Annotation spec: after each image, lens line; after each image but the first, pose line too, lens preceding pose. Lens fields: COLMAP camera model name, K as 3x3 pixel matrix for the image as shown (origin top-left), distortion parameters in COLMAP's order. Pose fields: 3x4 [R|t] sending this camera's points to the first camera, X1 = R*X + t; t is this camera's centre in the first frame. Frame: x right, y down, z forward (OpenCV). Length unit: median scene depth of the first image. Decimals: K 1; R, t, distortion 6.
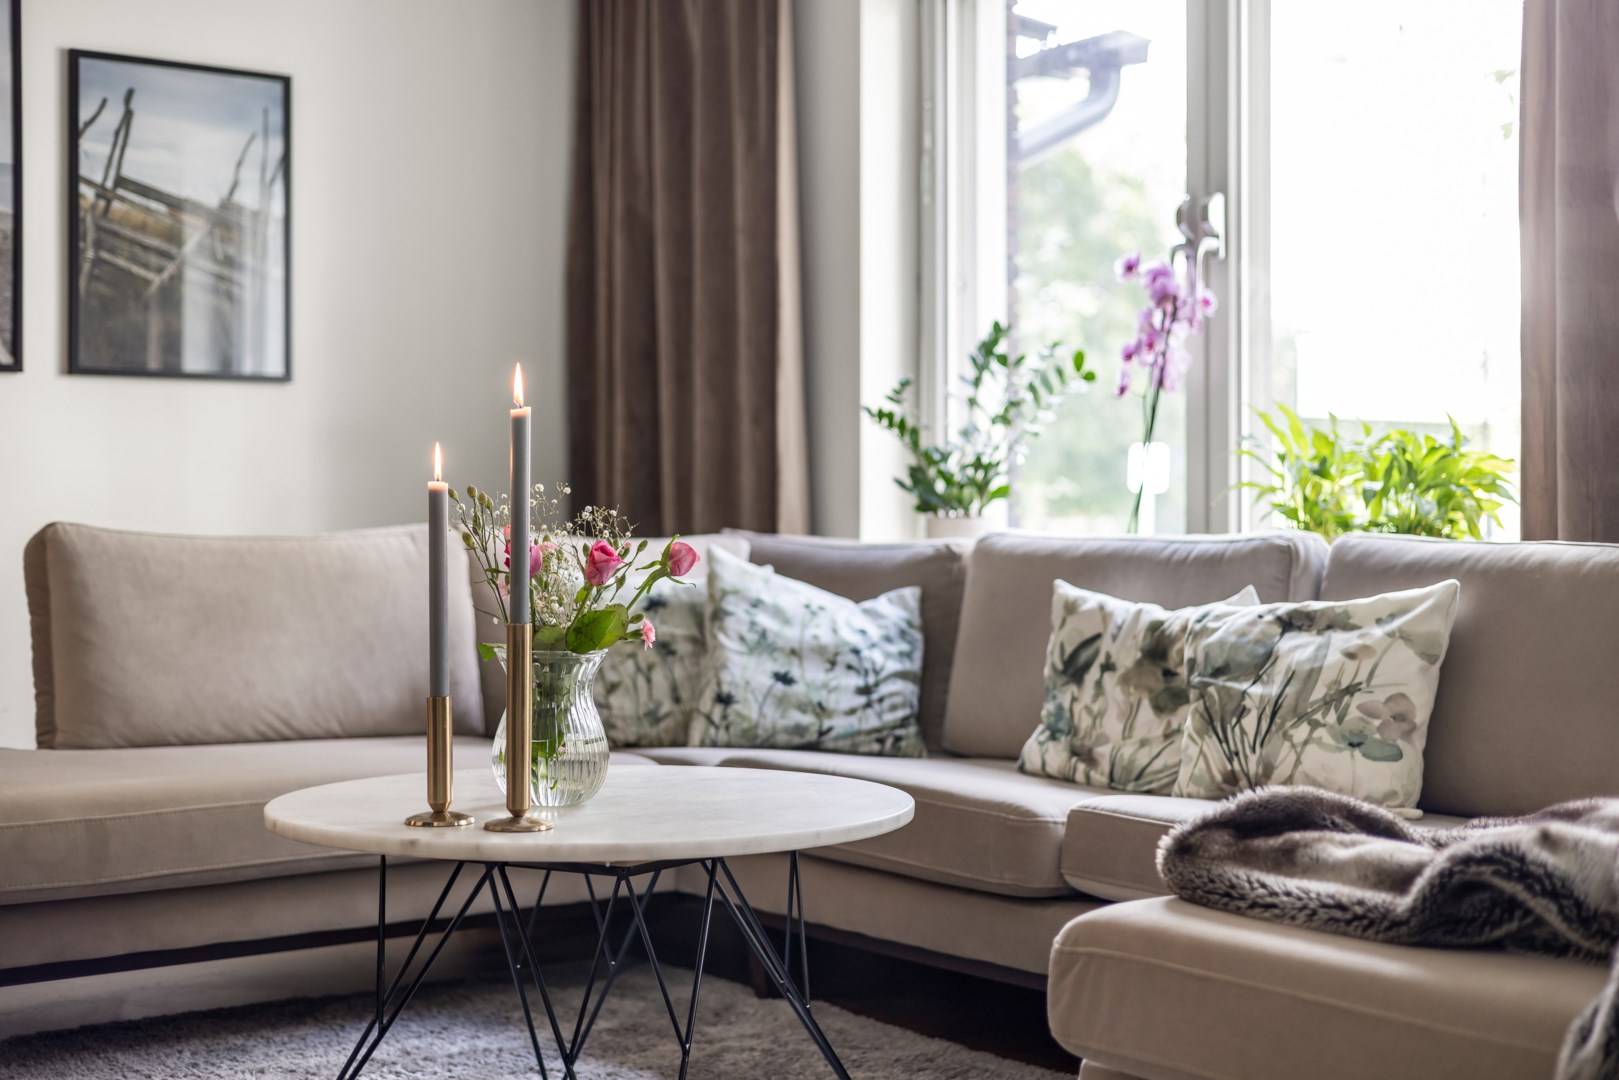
lens RADIAL K [[2332.5, 0, 809.5], [0, 2332.5, 540.0], [0, 0, 1]] dist [0.001193, 0.012730]
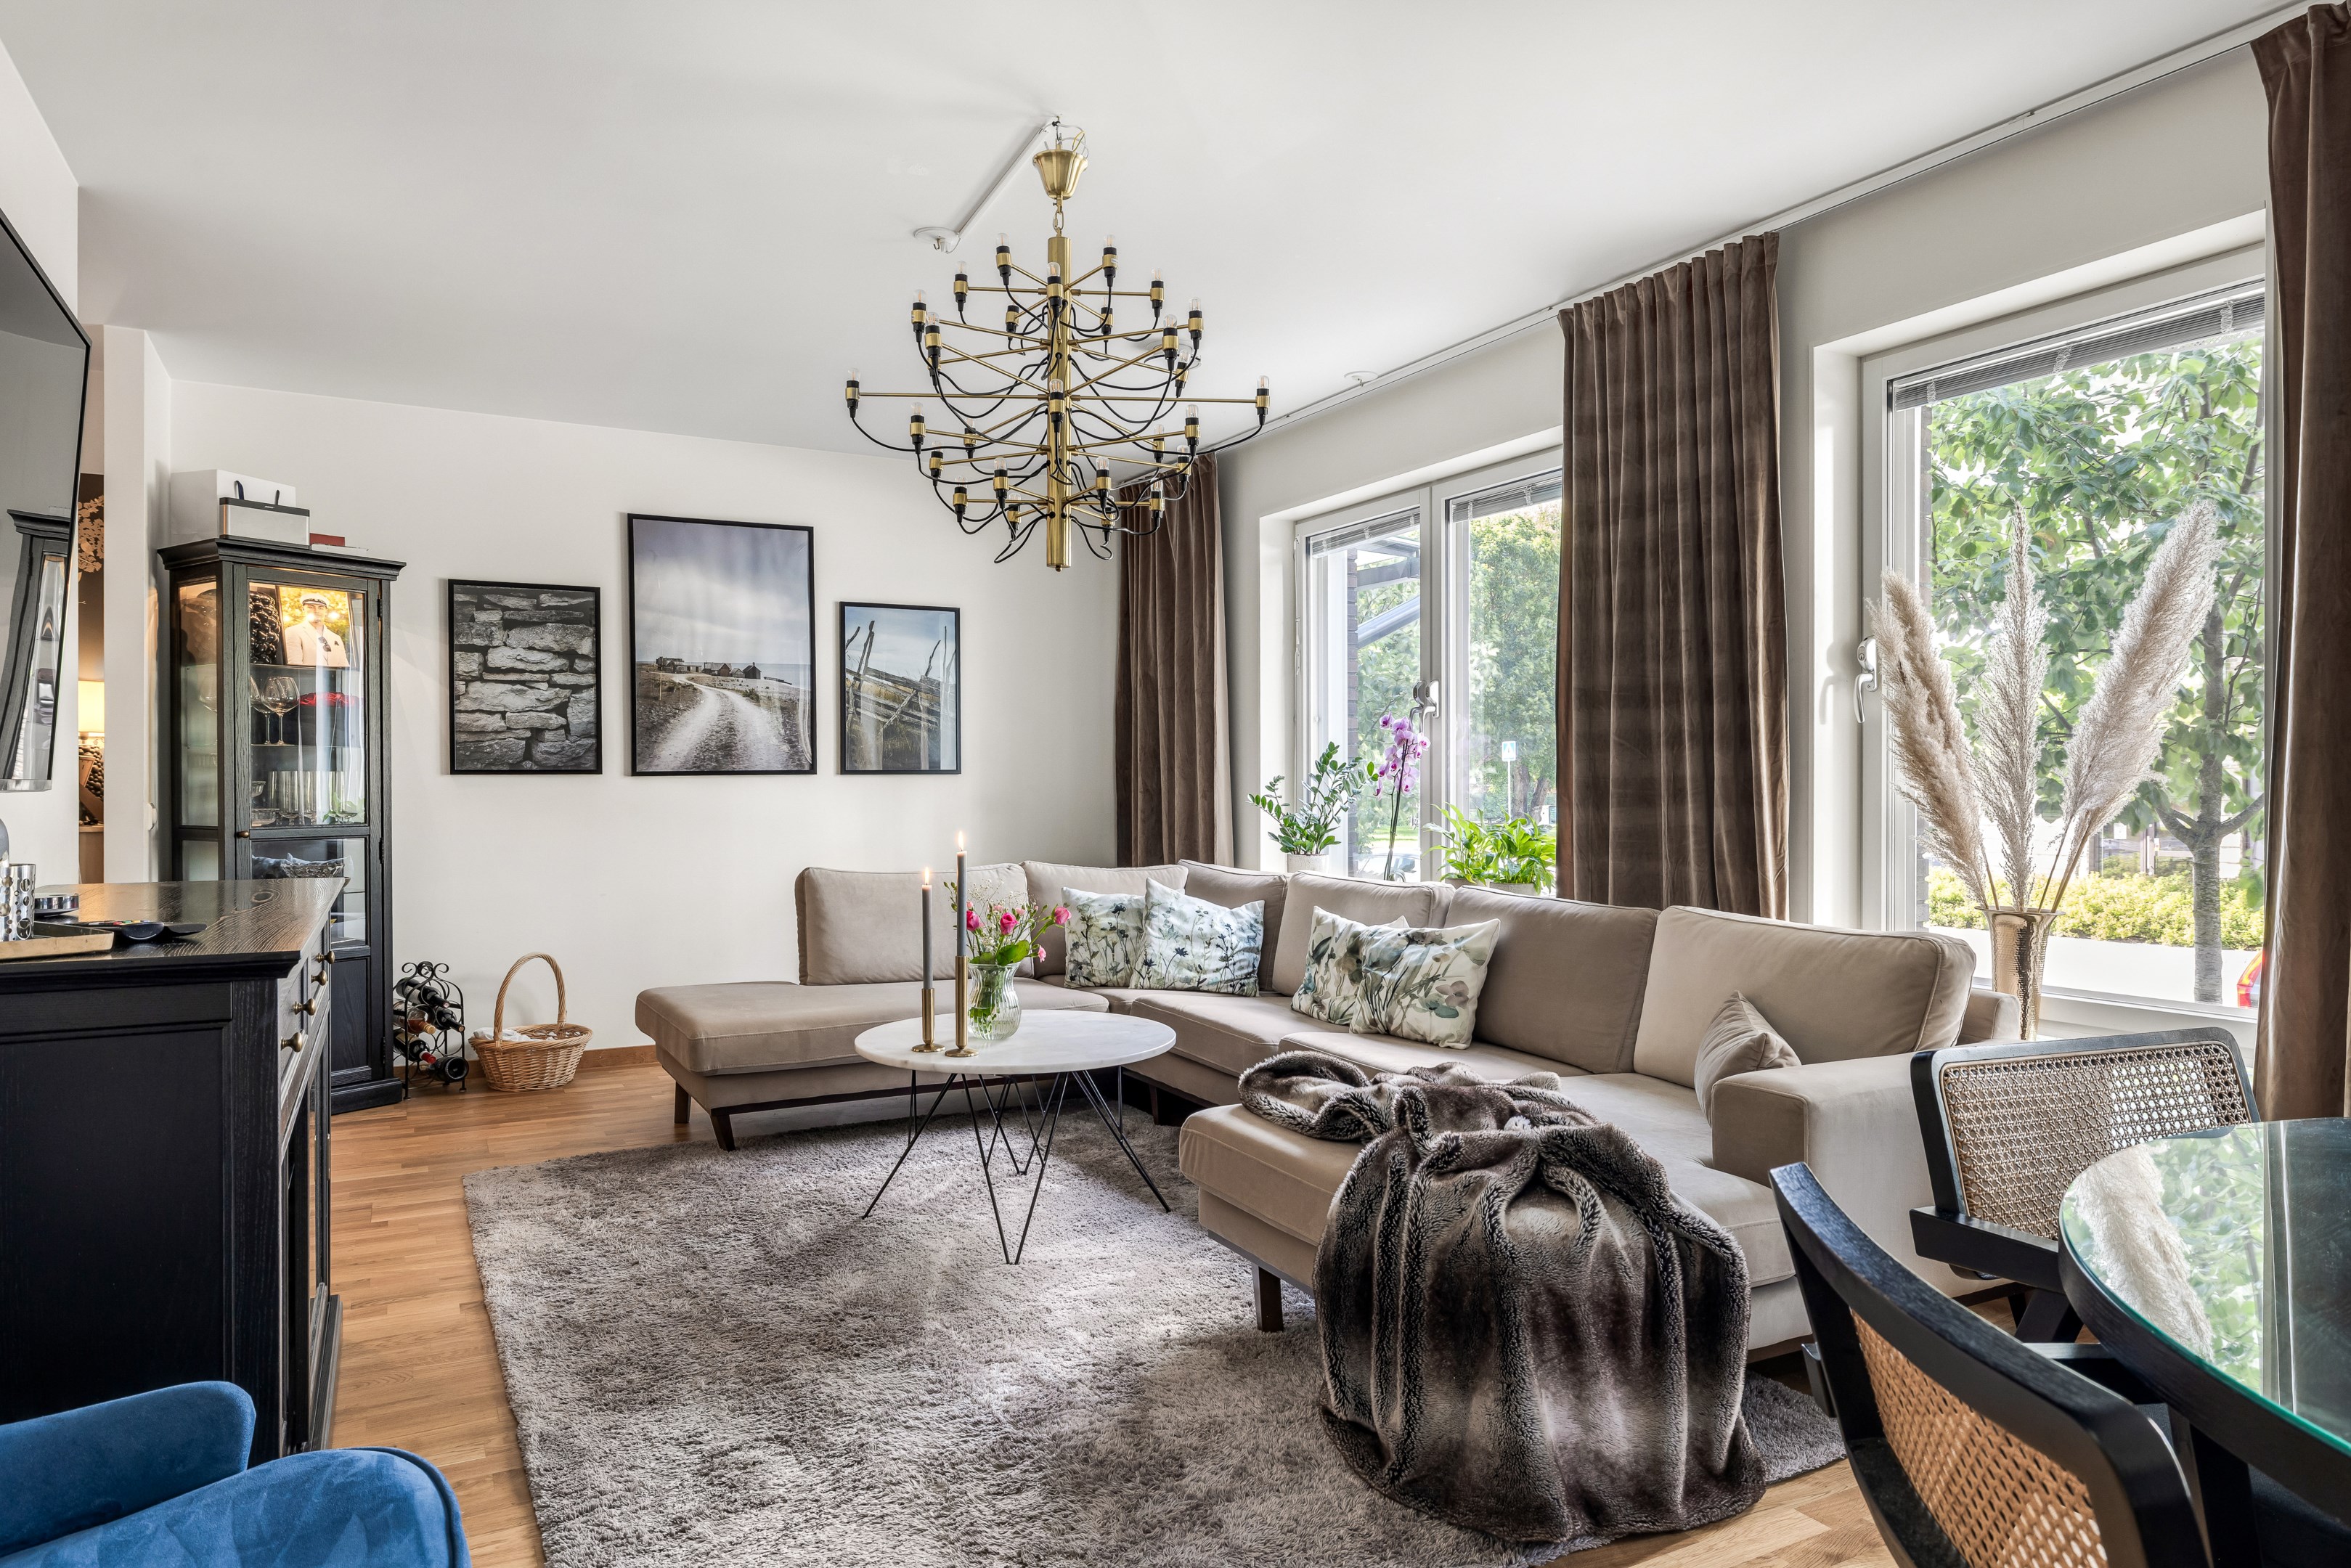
lens RADIAL K [[1471.8, 0, 1171.8], [0, 1471.8, 800.2], [0, 0, 1]] dist [0.002578, 0.000201]
pose [[0.986808, 0.000418, -0.161894, 0.179454], [0.000859, 0.999969, 0.007818, -0.074398], [0.161893, -0.007854, 0.986777, -0.171866]]
